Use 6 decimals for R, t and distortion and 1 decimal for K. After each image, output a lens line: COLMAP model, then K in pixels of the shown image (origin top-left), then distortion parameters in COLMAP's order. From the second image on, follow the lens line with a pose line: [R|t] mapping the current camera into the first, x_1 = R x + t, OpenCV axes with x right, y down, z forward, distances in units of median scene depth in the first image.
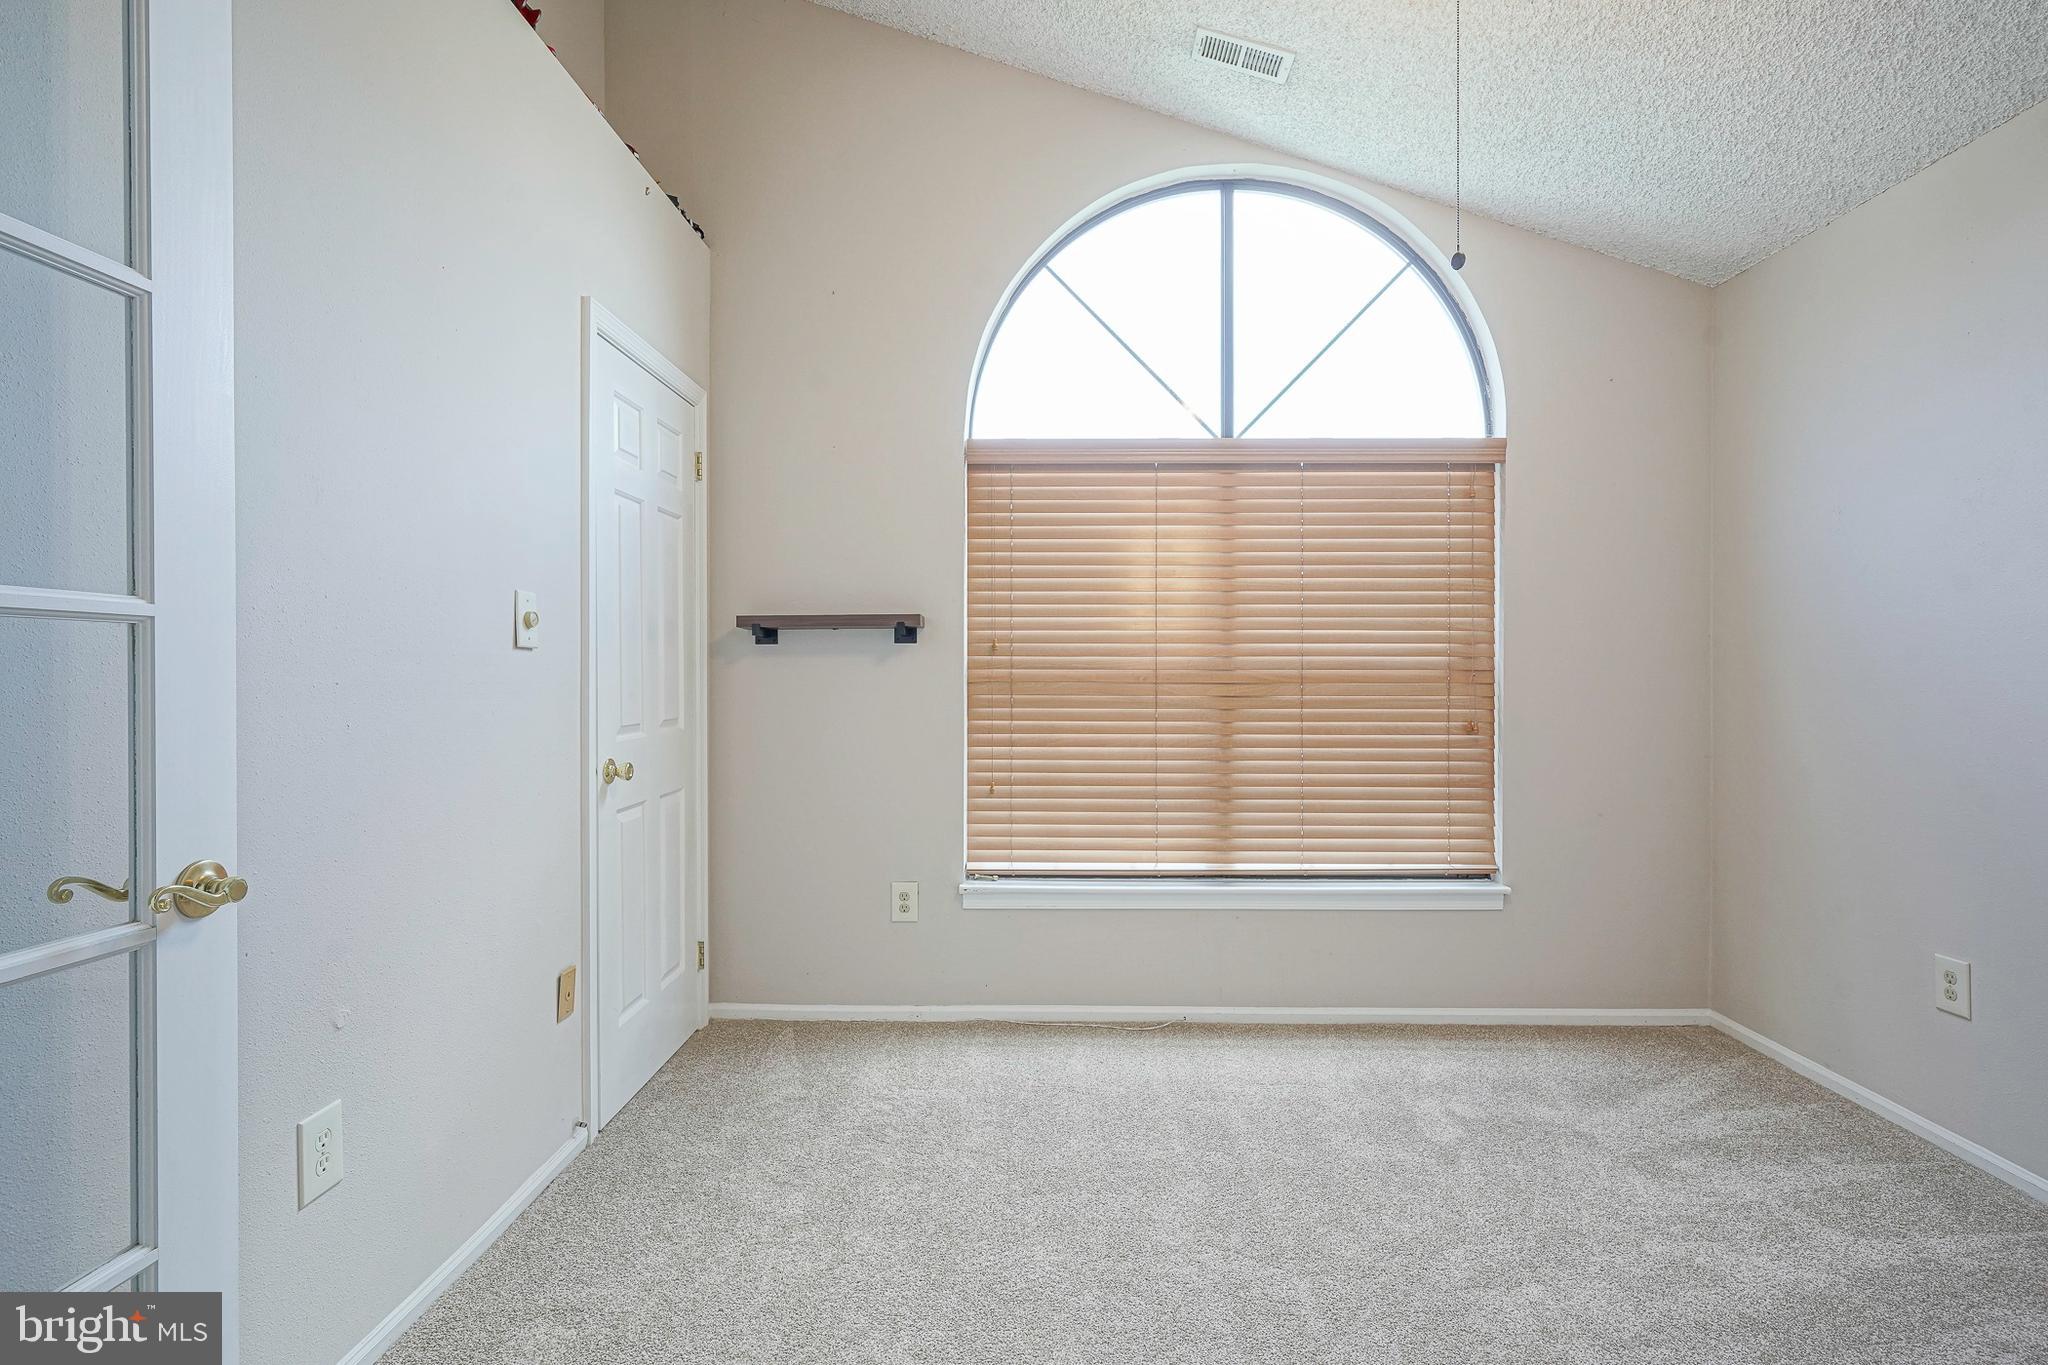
lens RADIAL K [[1001.3, 0, 995.2], [0, 1001.3, 676.4], [0, 0, 1]] dist [-0.011190, 0.005767]
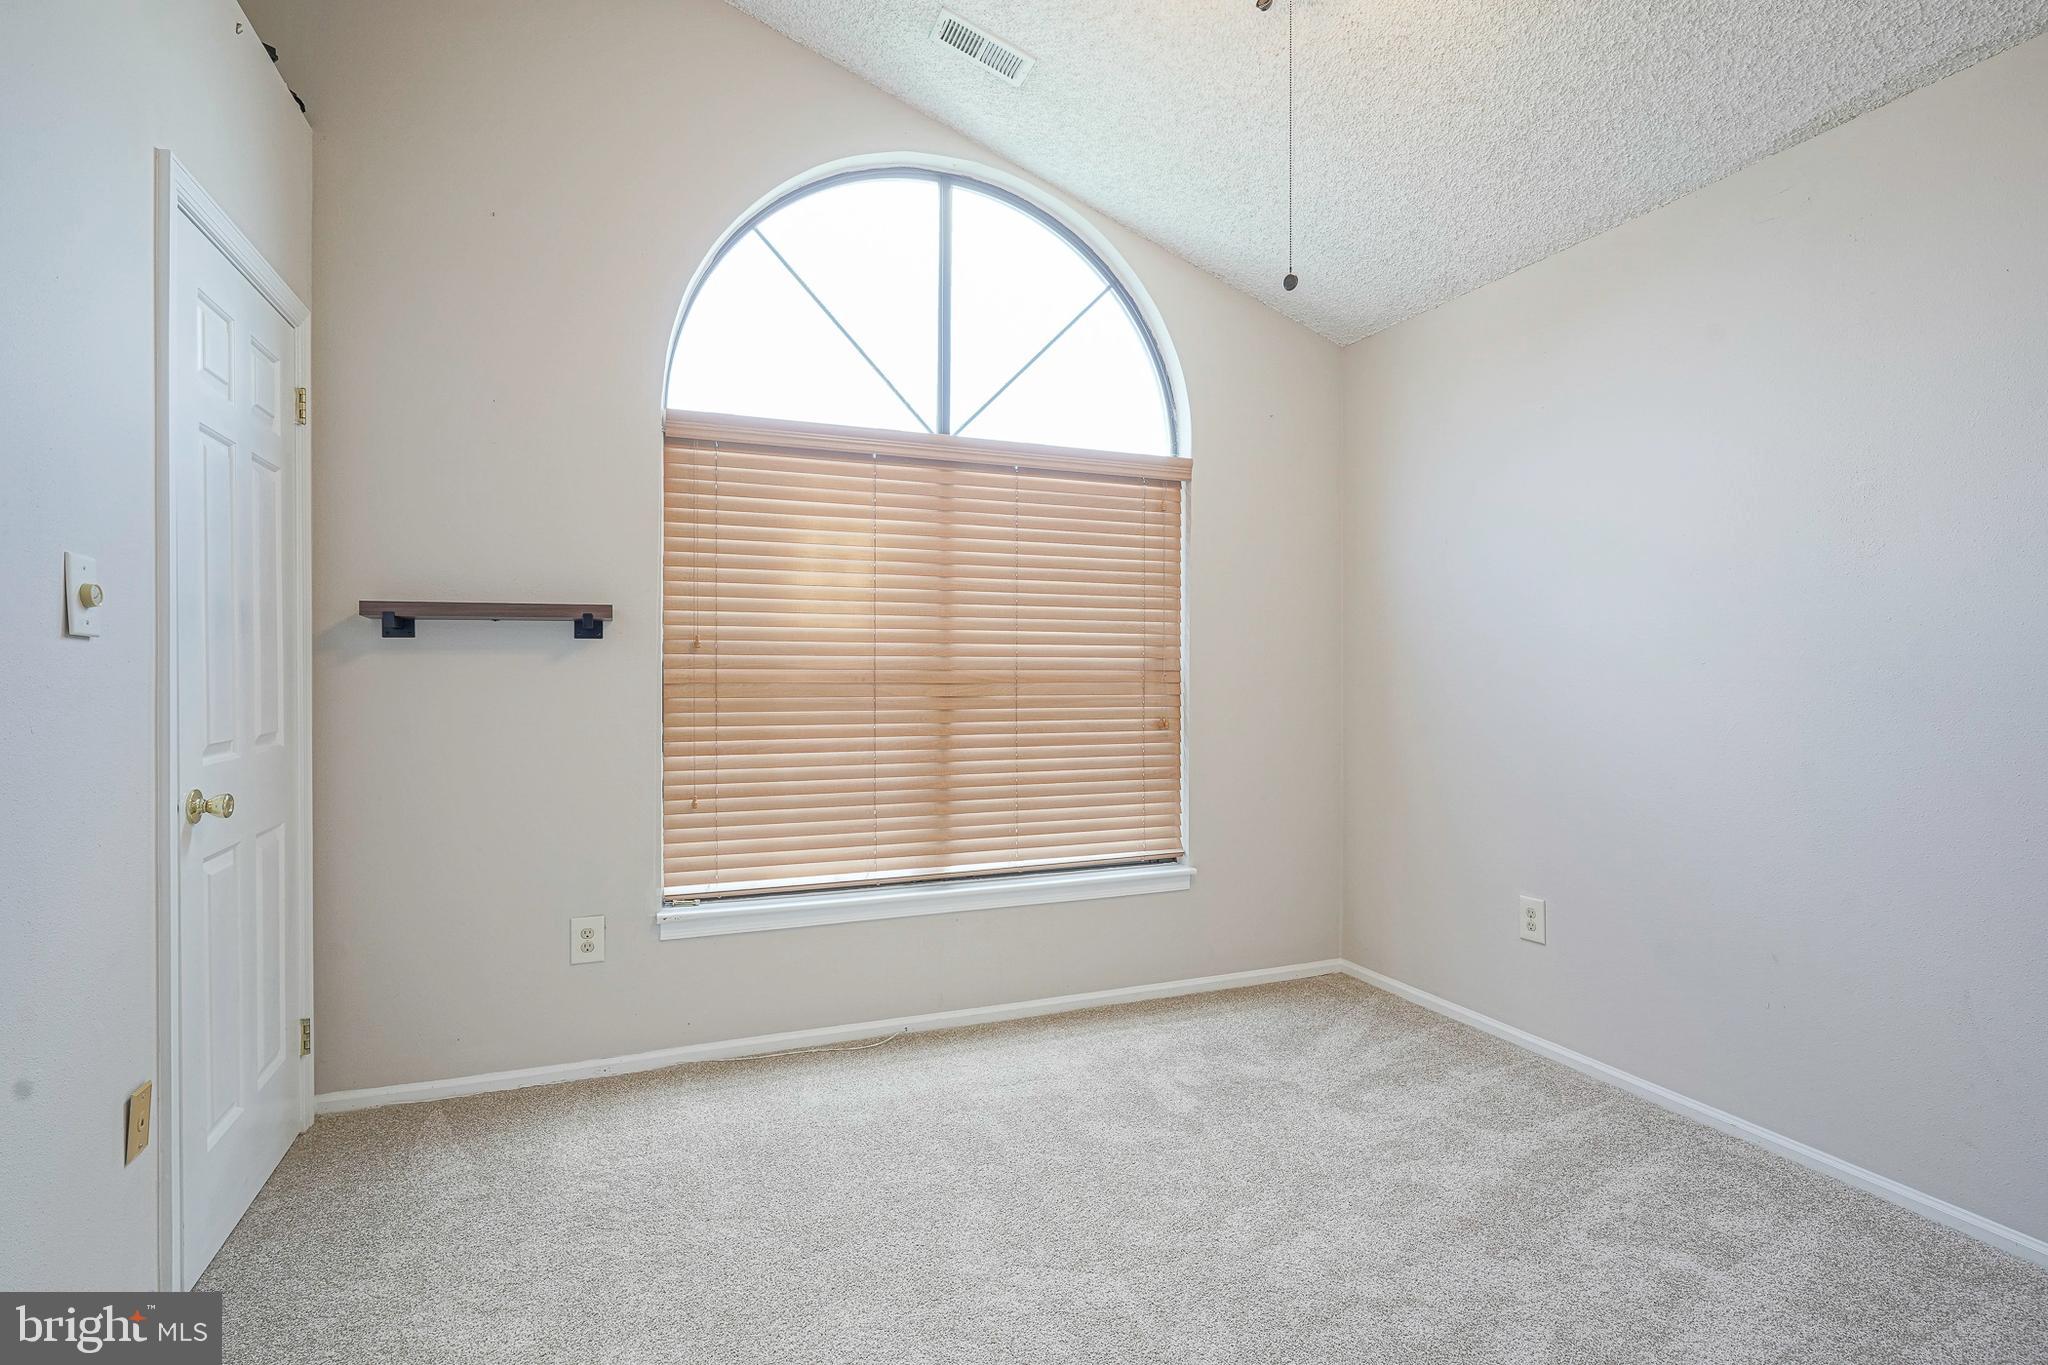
lens RADIAL K [[1001.3, 0, 1012.5], [0, 1001.3, 677.3], [0, 0, 1]] dist [-0.011190, 0.005767]
pose [[0.913607, -0.001171, 0.406596, -0.117311], [0.000754, 0.999999, 0.001185, -0.000478], [-0.406597, -0.000776, 0.913607, 0.076398]]
